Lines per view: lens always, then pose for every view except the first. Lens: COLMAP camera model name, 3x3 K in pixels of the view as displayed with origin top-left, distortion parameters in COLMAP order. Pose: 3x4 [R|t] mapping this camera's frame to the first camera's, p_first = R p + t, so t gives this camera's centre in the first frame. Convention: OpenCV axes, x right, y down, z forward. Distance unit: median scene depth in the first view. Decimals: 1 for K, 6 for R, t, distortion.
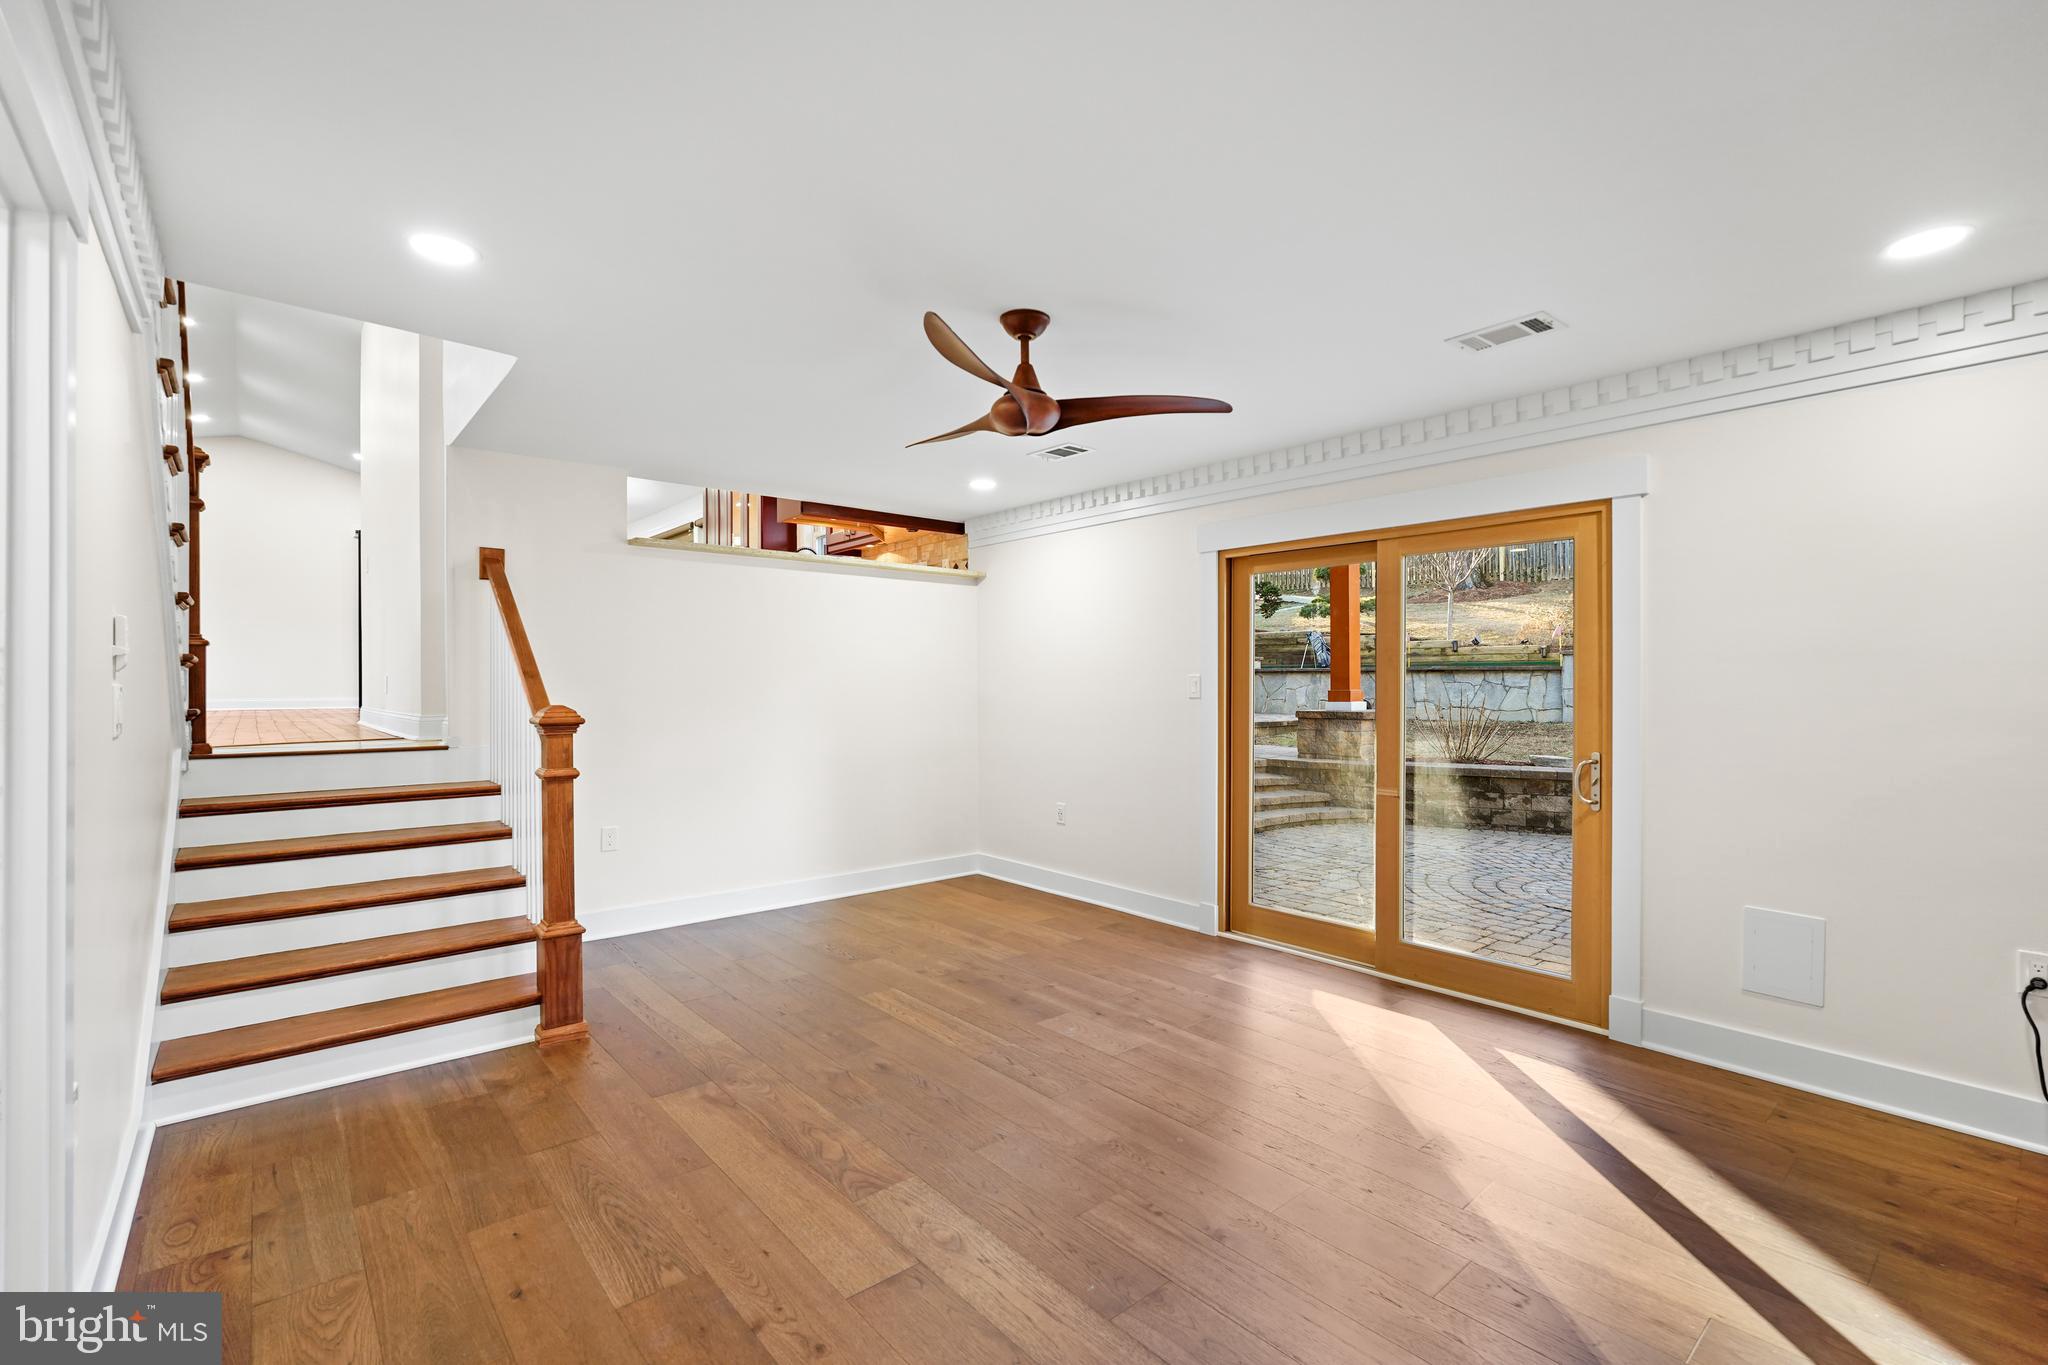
lens RADIAL K [[908.0, 0, 1026.9], [0, 908.0, 674.5], [0, 0, 1]] dist [-0.005758, 0.000659]
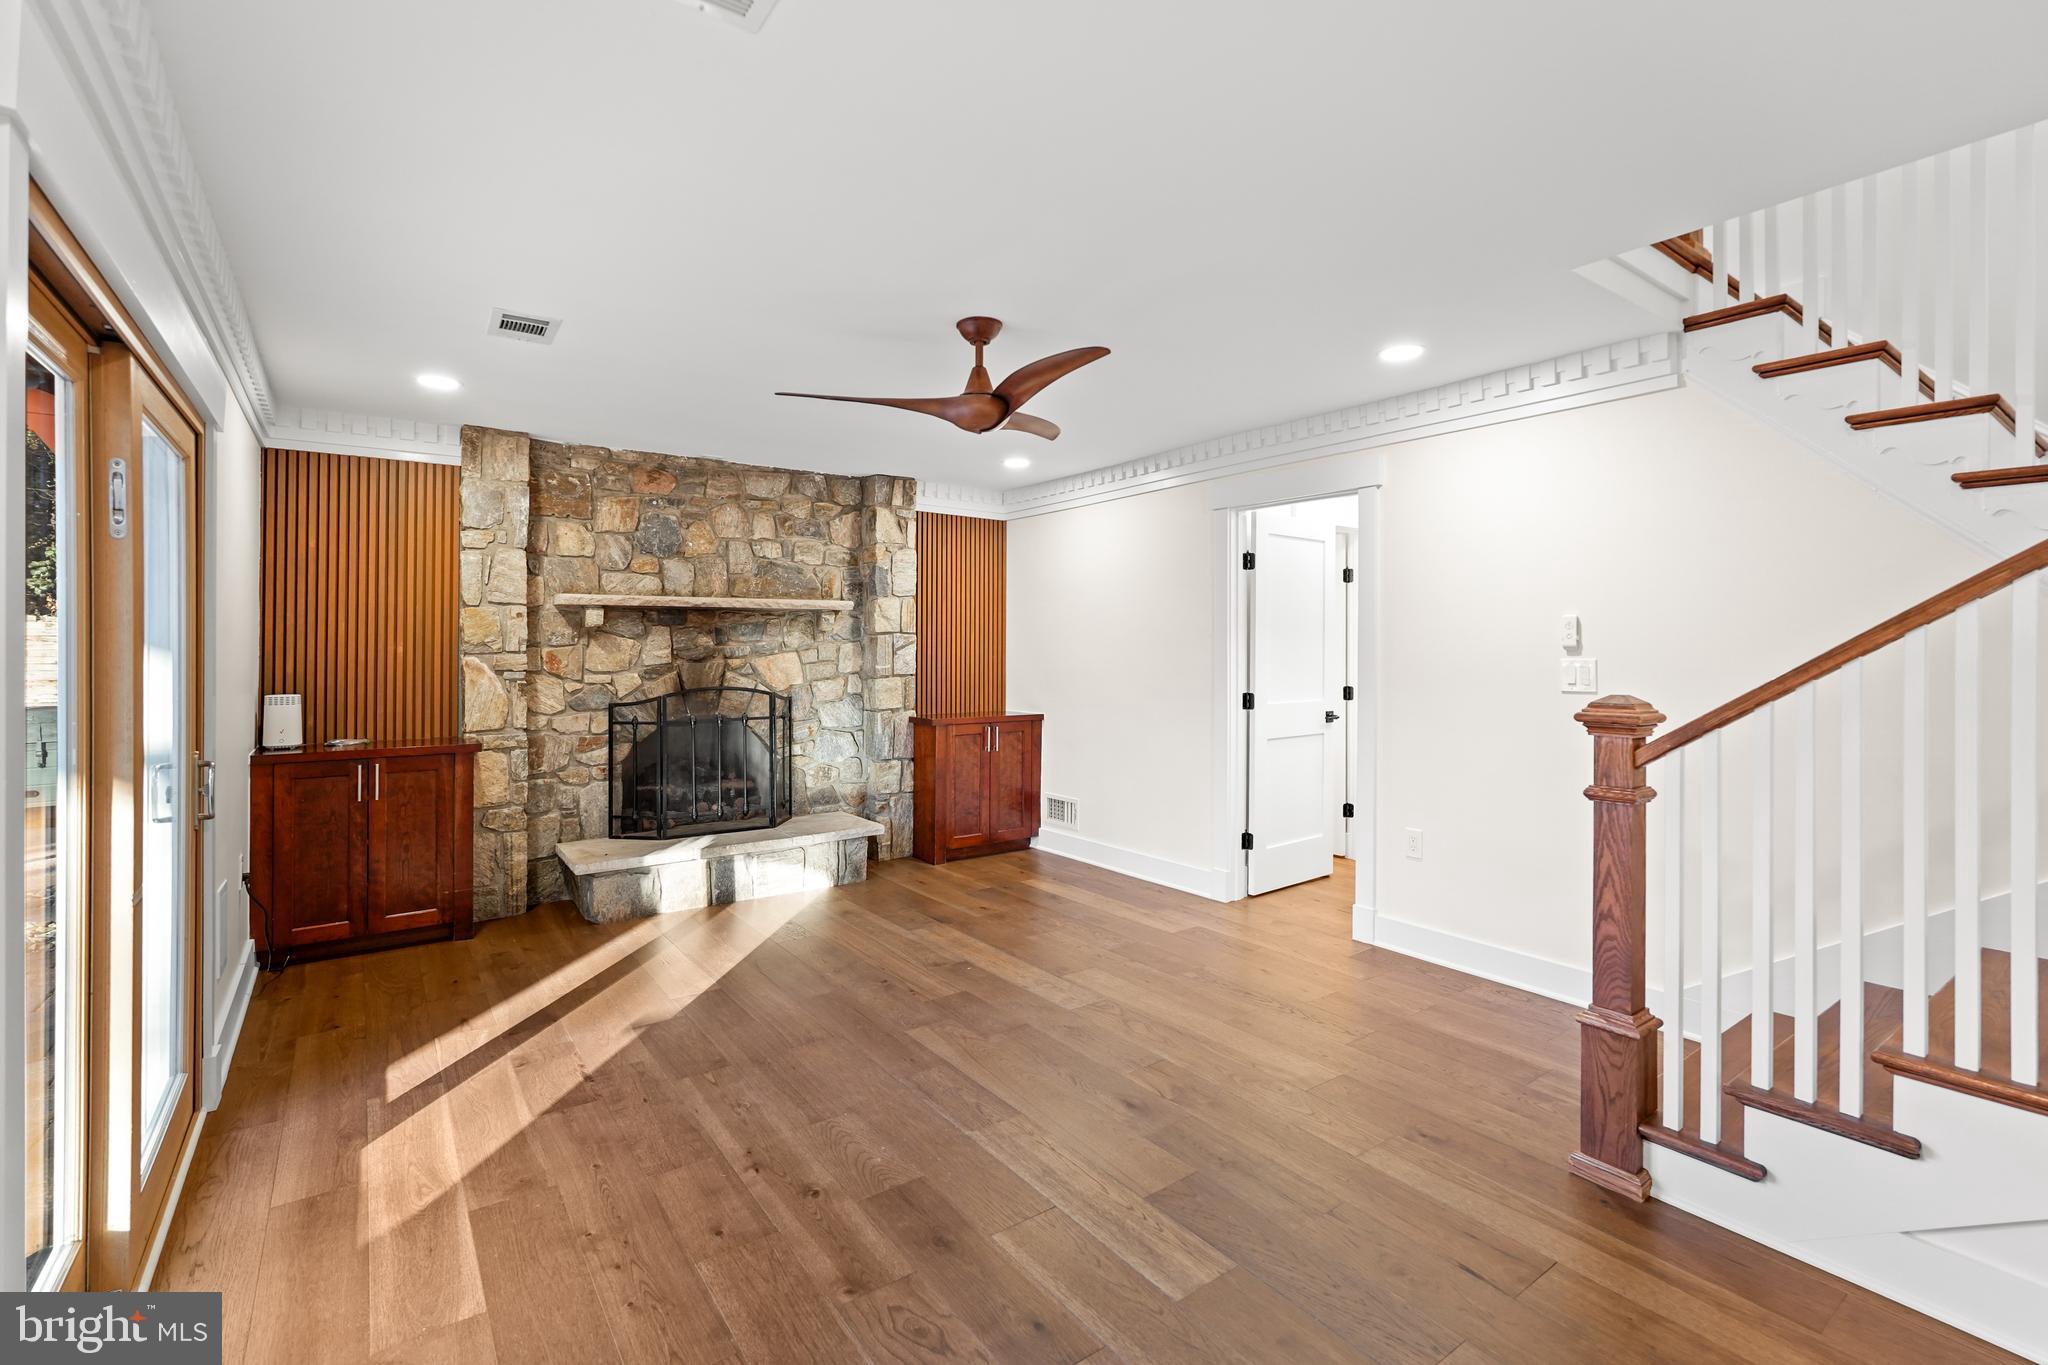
lens RADIAL K [[908.0, 0, 1026.9], [0, 908.0, 674.5], [0, 0, 1]] dist [-0.005758, 0.000659]
pose [[-0.996768, -0.004828, 0.080183, -0.146102], [-0.003487, 0.999852, 0.016862, 0.010657], [-0.080253, 0.016528, -0.996638, 2.083387]]
